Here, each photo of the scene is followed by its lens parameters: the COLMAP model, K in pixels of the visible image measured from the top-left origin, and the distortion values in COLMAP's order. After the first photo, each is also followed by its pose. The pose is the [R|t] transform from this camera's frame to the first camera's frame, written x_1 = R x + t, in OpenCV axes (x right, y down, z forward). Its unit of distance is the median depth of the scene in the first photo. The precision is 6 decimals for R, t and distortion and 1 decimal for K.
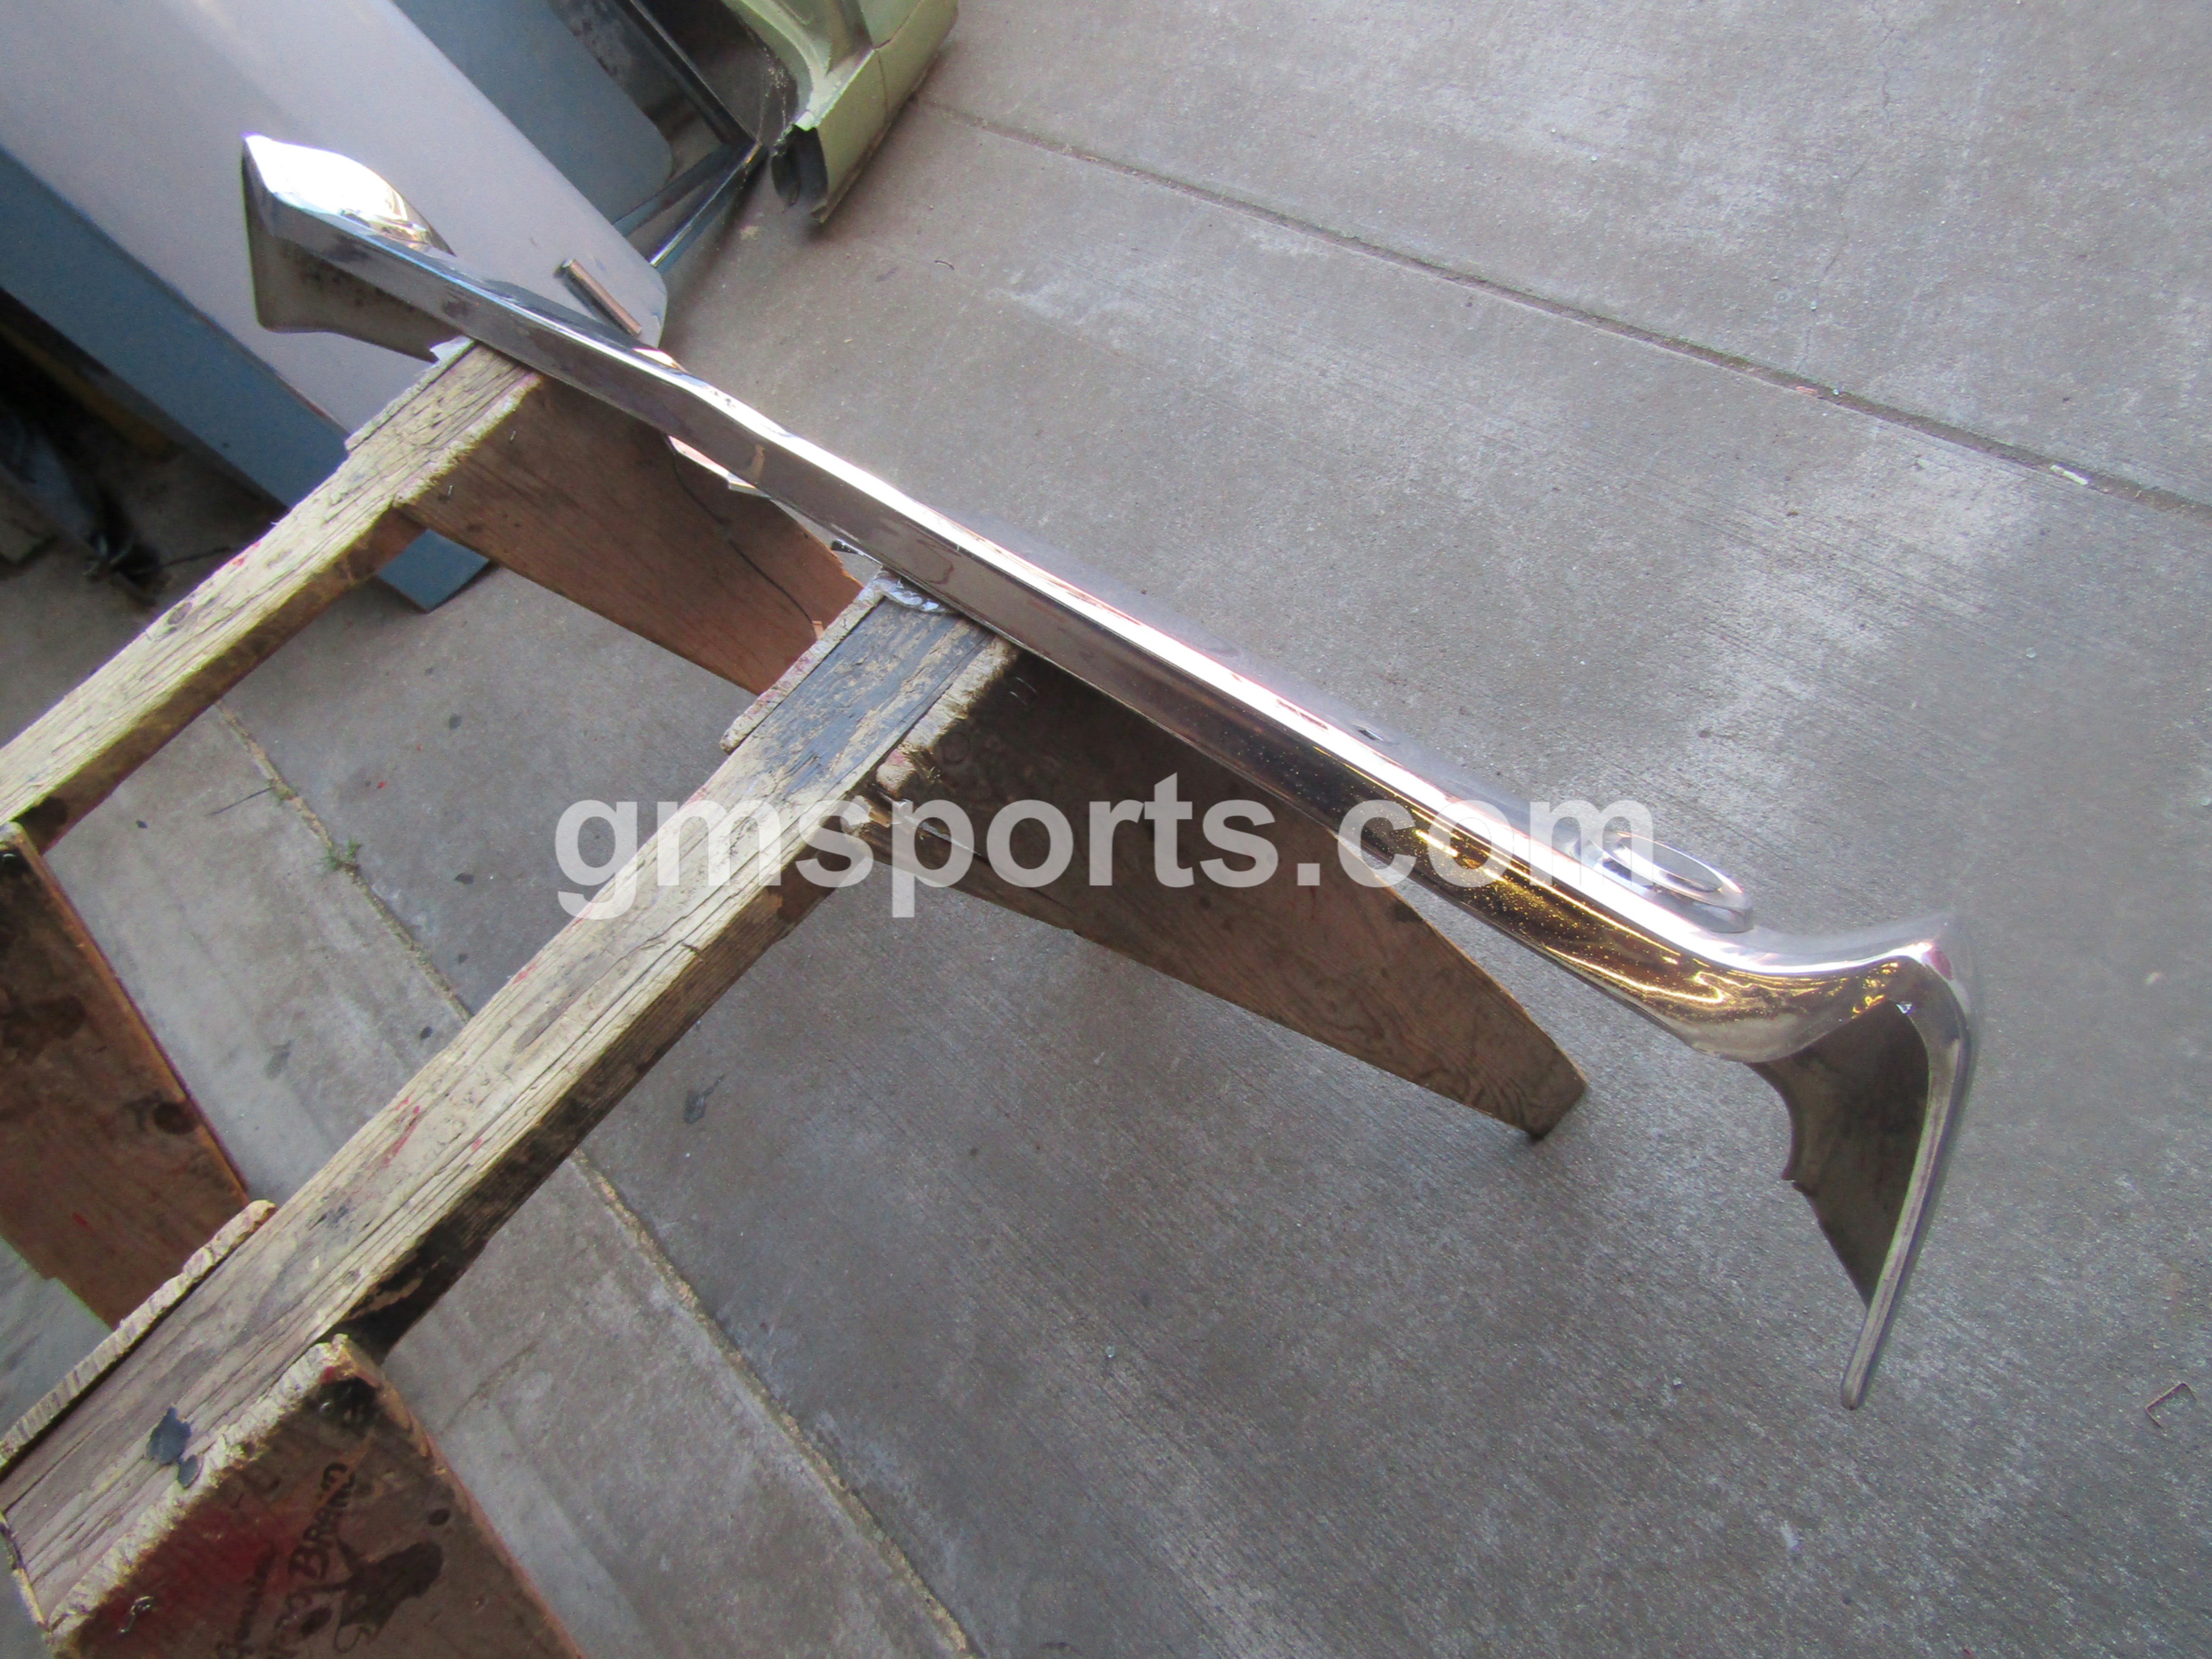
lens RADIAL K [[1583.0, 0, 1104.1], [0, 1583.0, 814.8], [0, 0, 1]] dist [-0.006837, 0.003151]
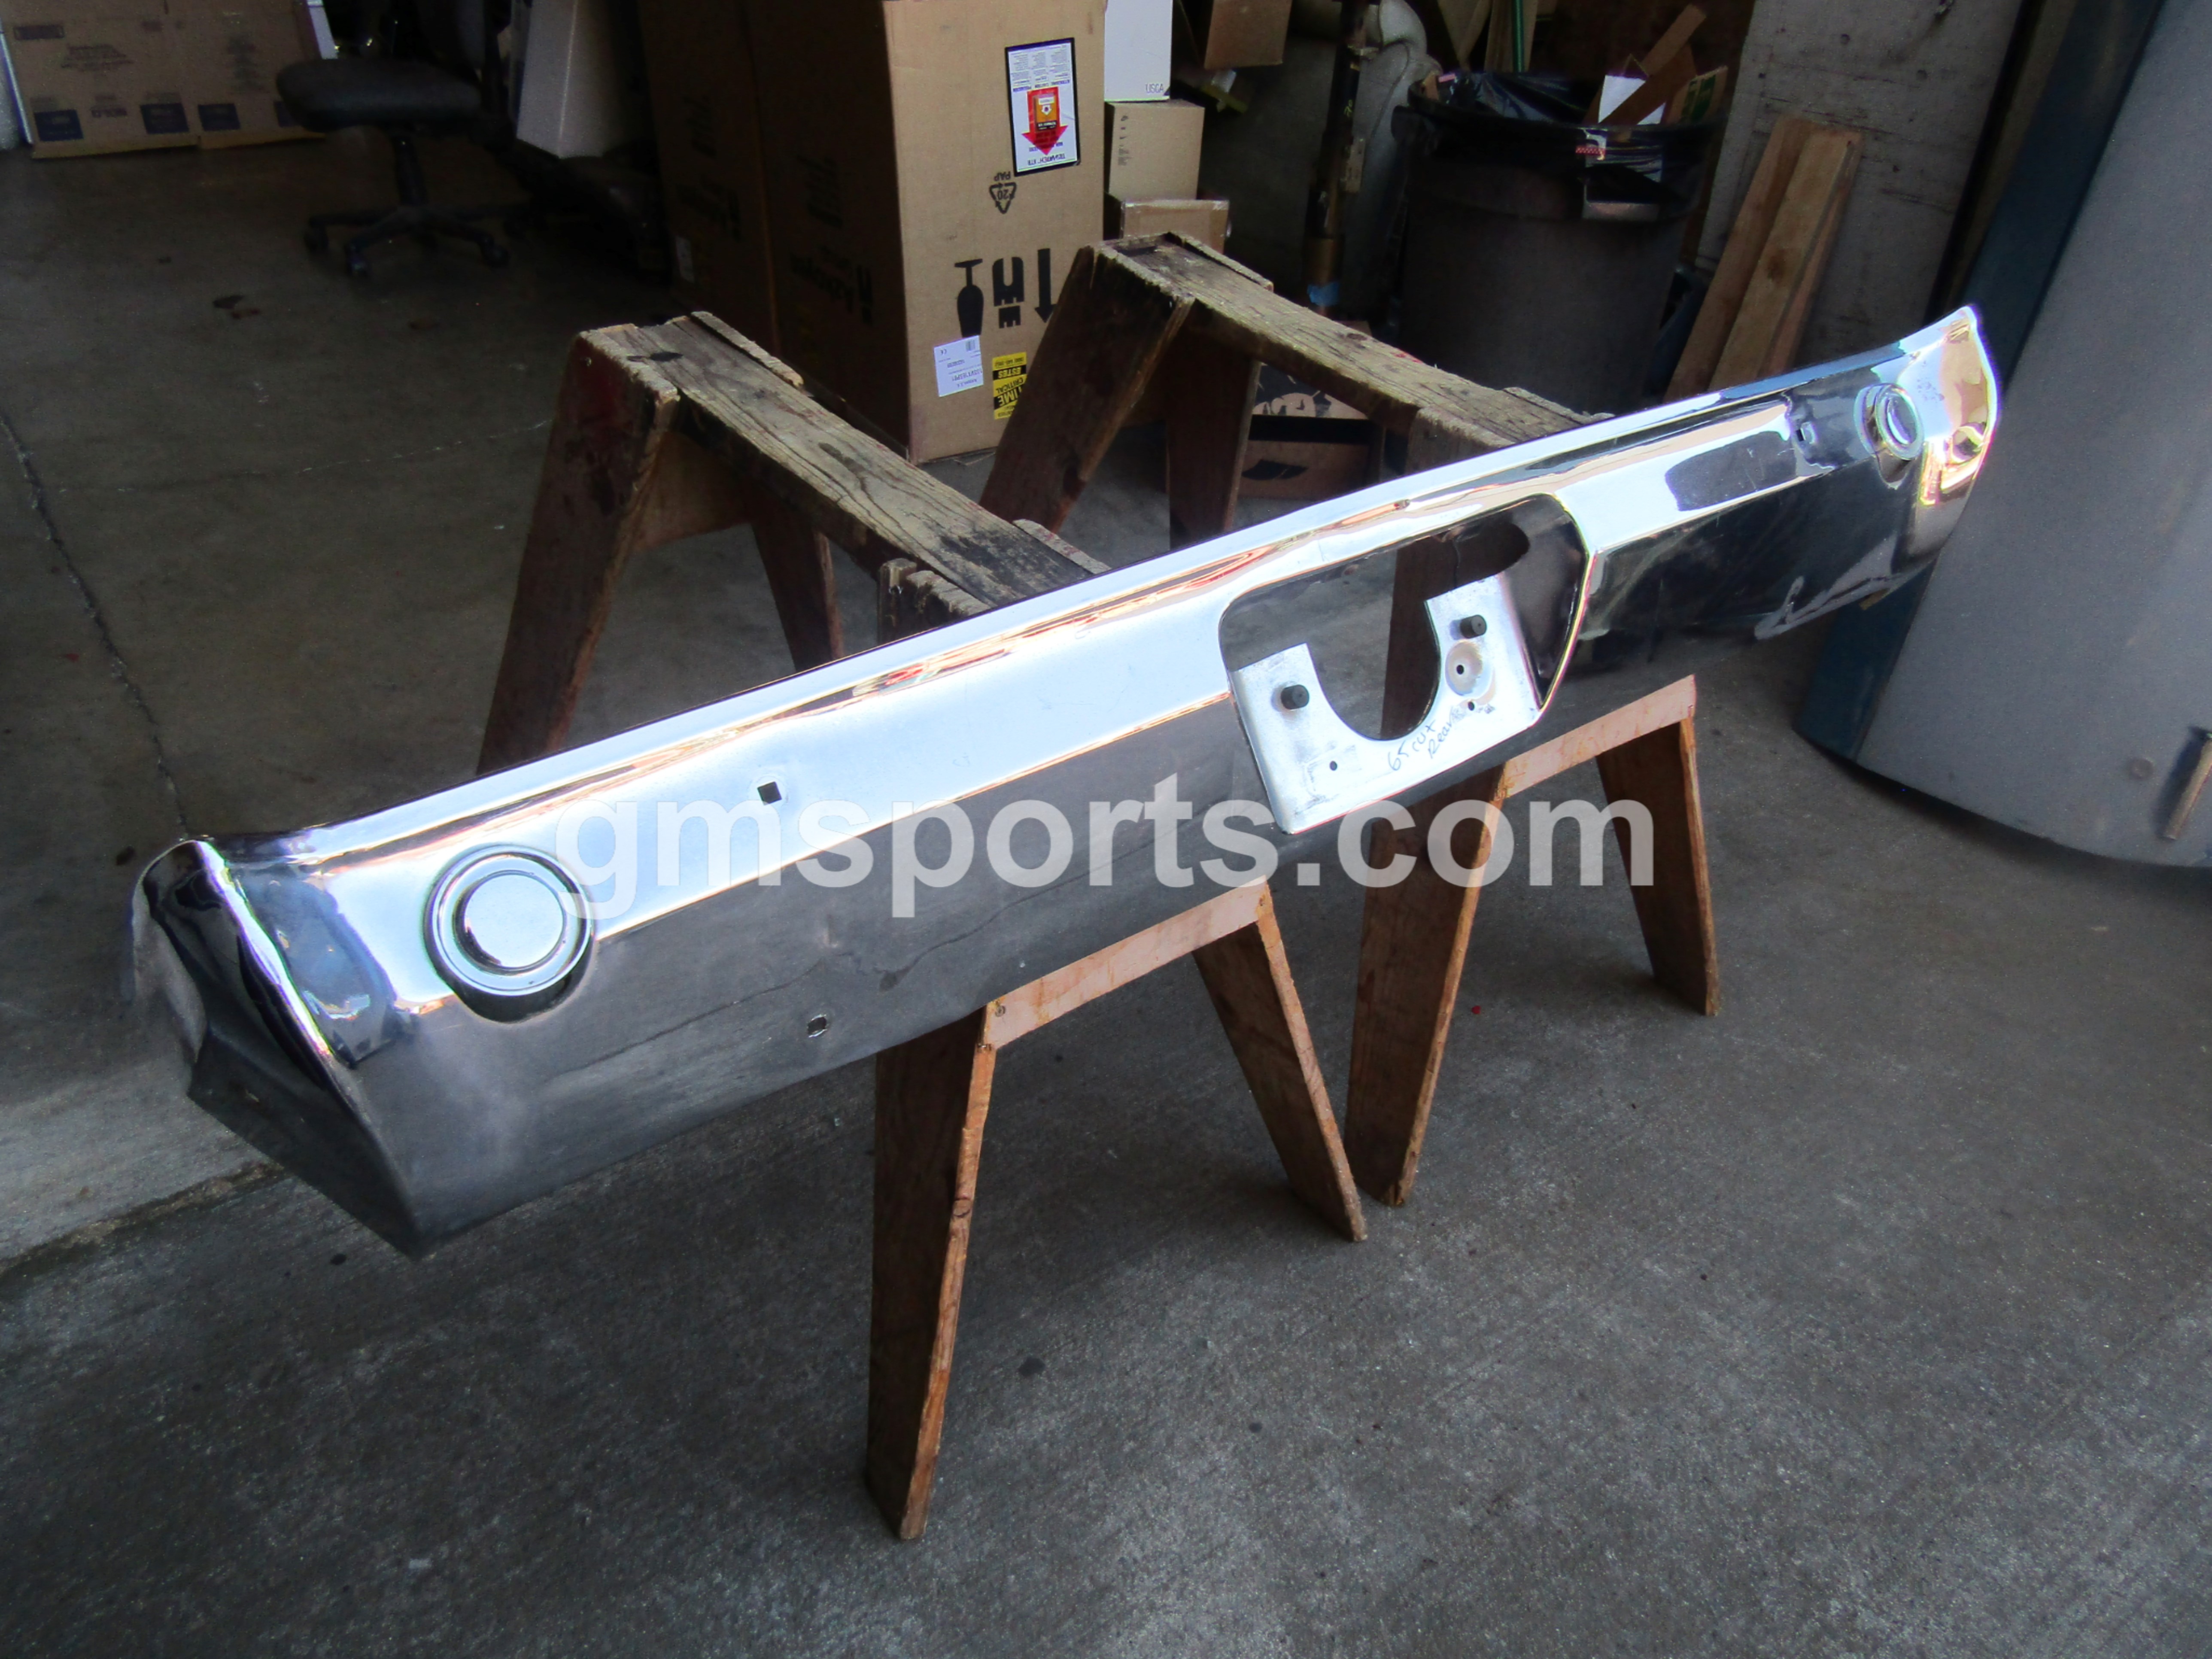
lens RADIAL K [[1583.0, 0, 1114.9], [0, 1583.0, 827.0], [0, 0, 1]] dist [-0.006837, 0.003151]
pose [[-0.157410, 0.798943, -0.580441, 0.448545], [-0.811991, 0.229810, 0.536524, -0.479231], [0.562043, 0.555767, 0.612560, 0.251859]]
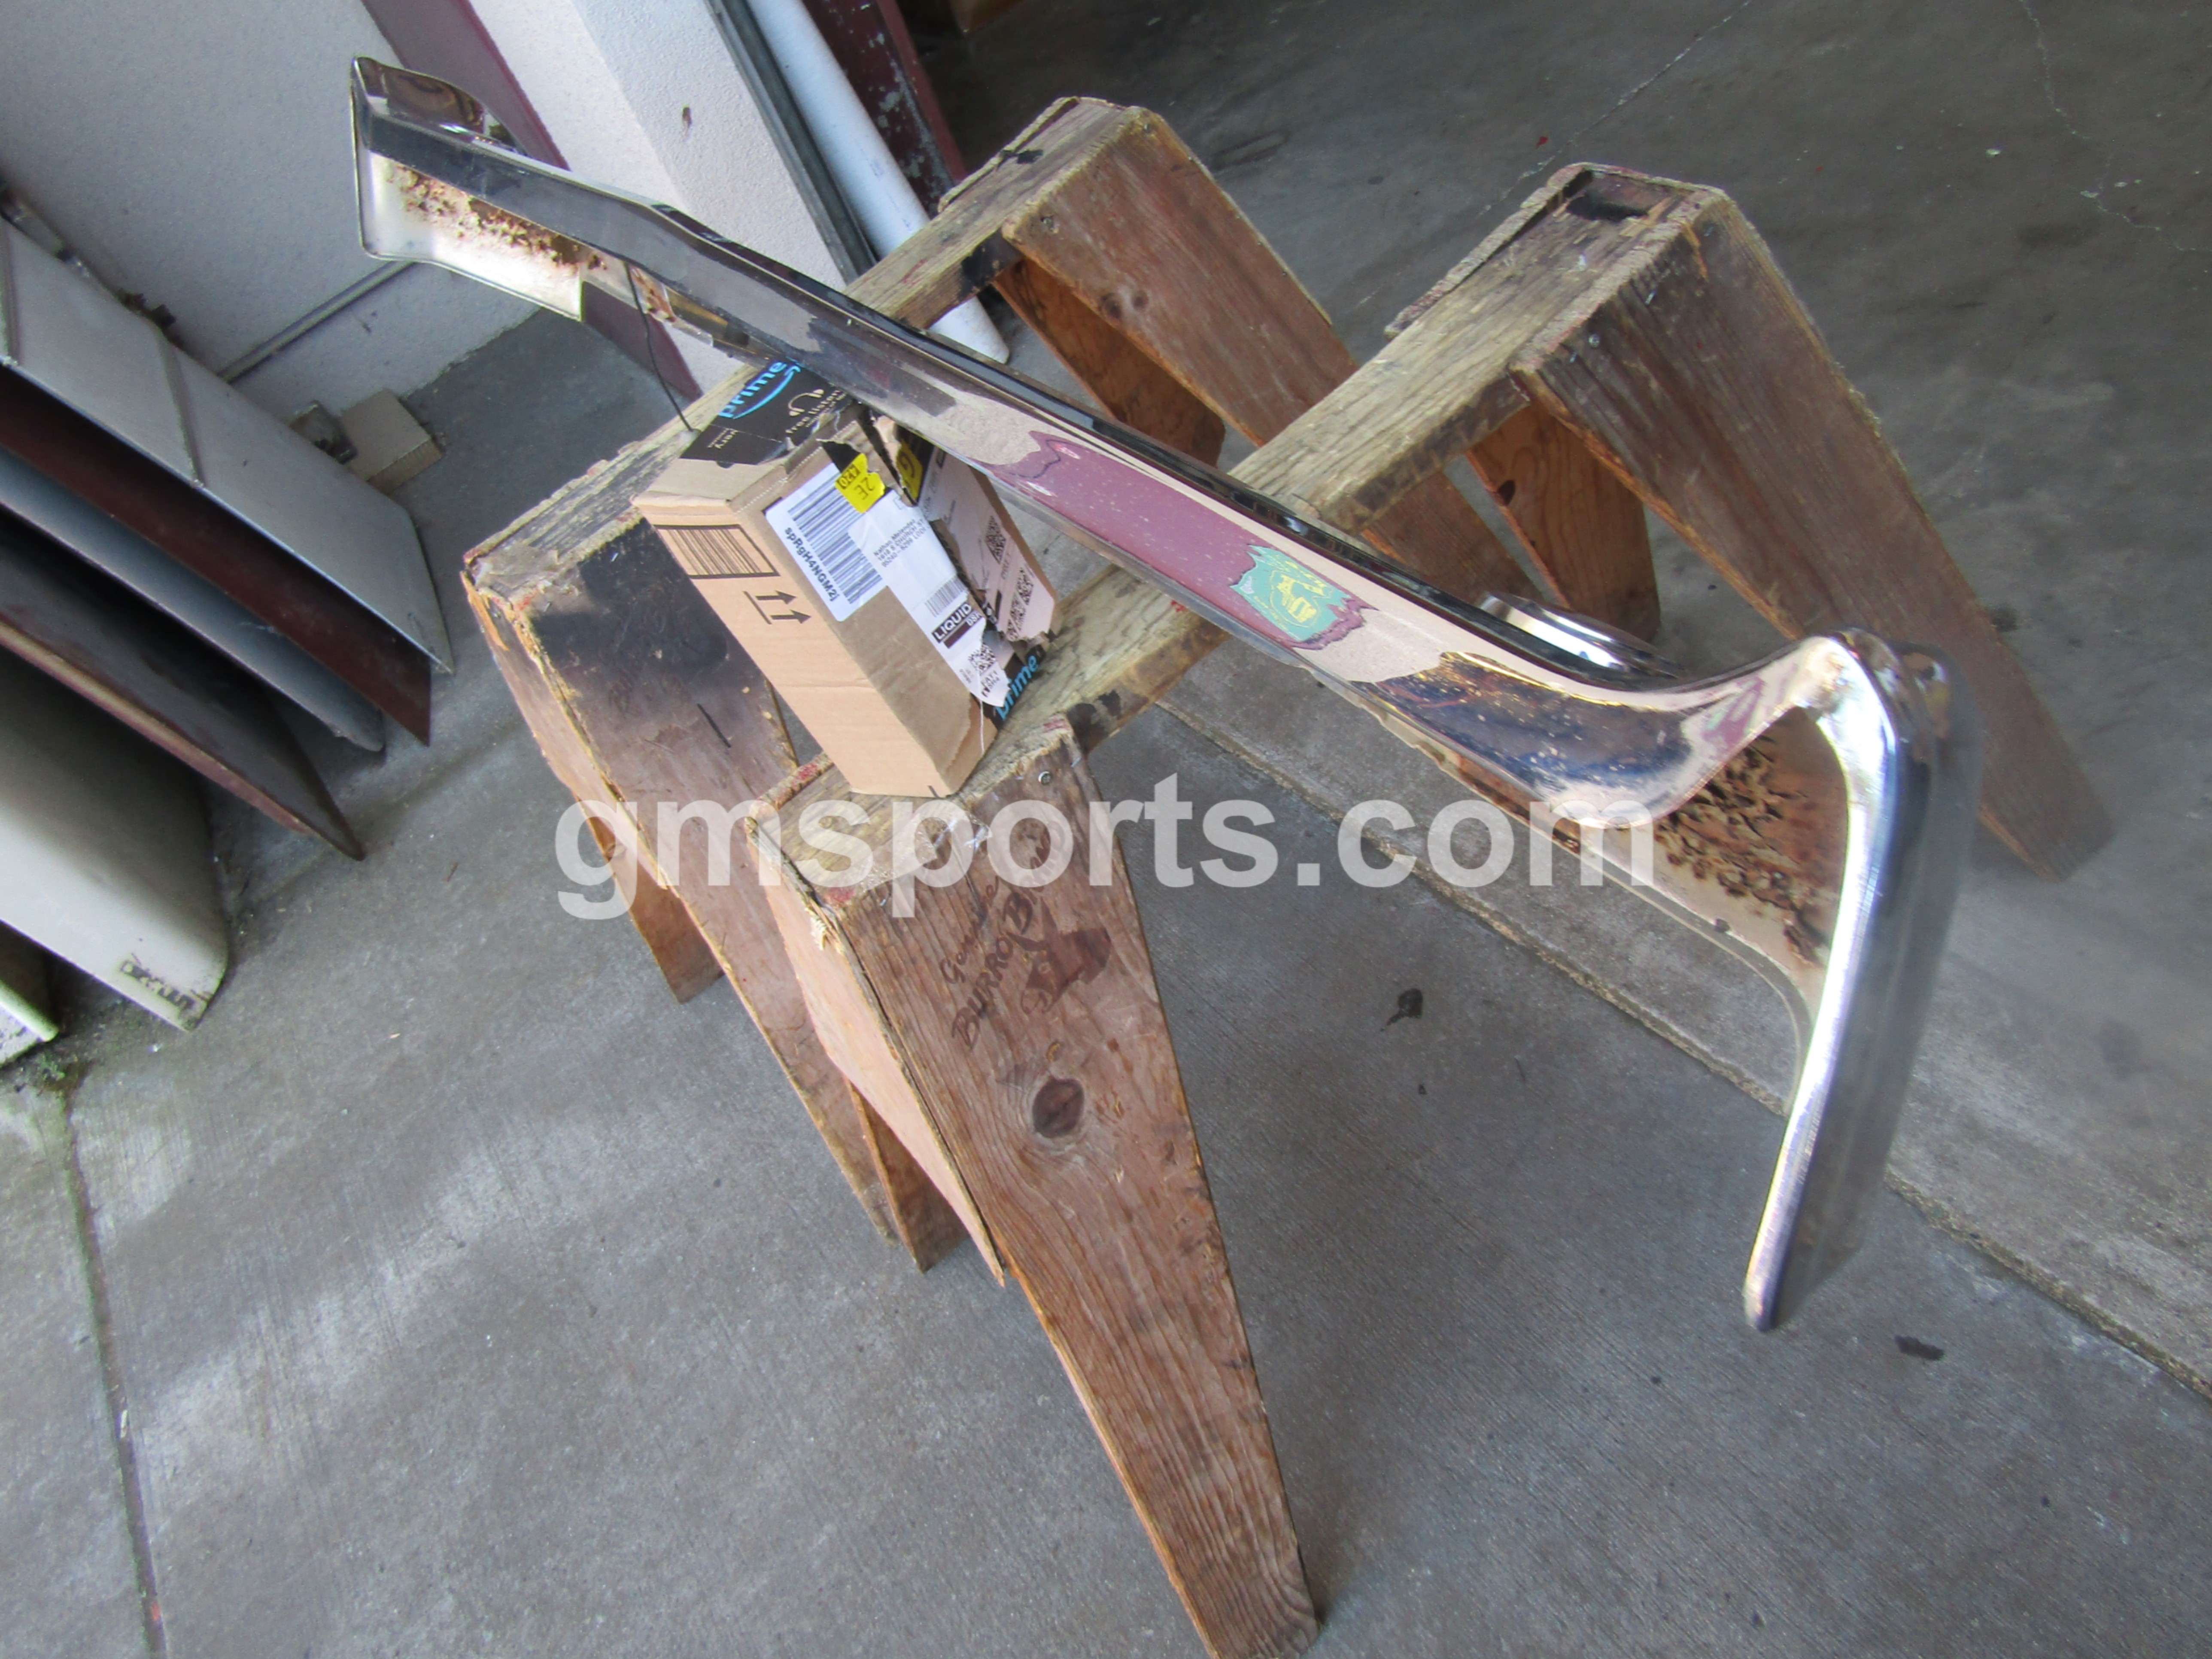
lens RADIAL K [[1583.0, 0, 1110.6], [0, 1583.0, 837.8], [0, 0, 1]] dist [-0.006837, 0.003151]
pose [[-0.759281, 0.339414, 0.555240, -0.763949], [0.469199, -0.305700, 0.828493, -0.721718], [0.450939, 0.889576, 0.072860, 0.869793]]
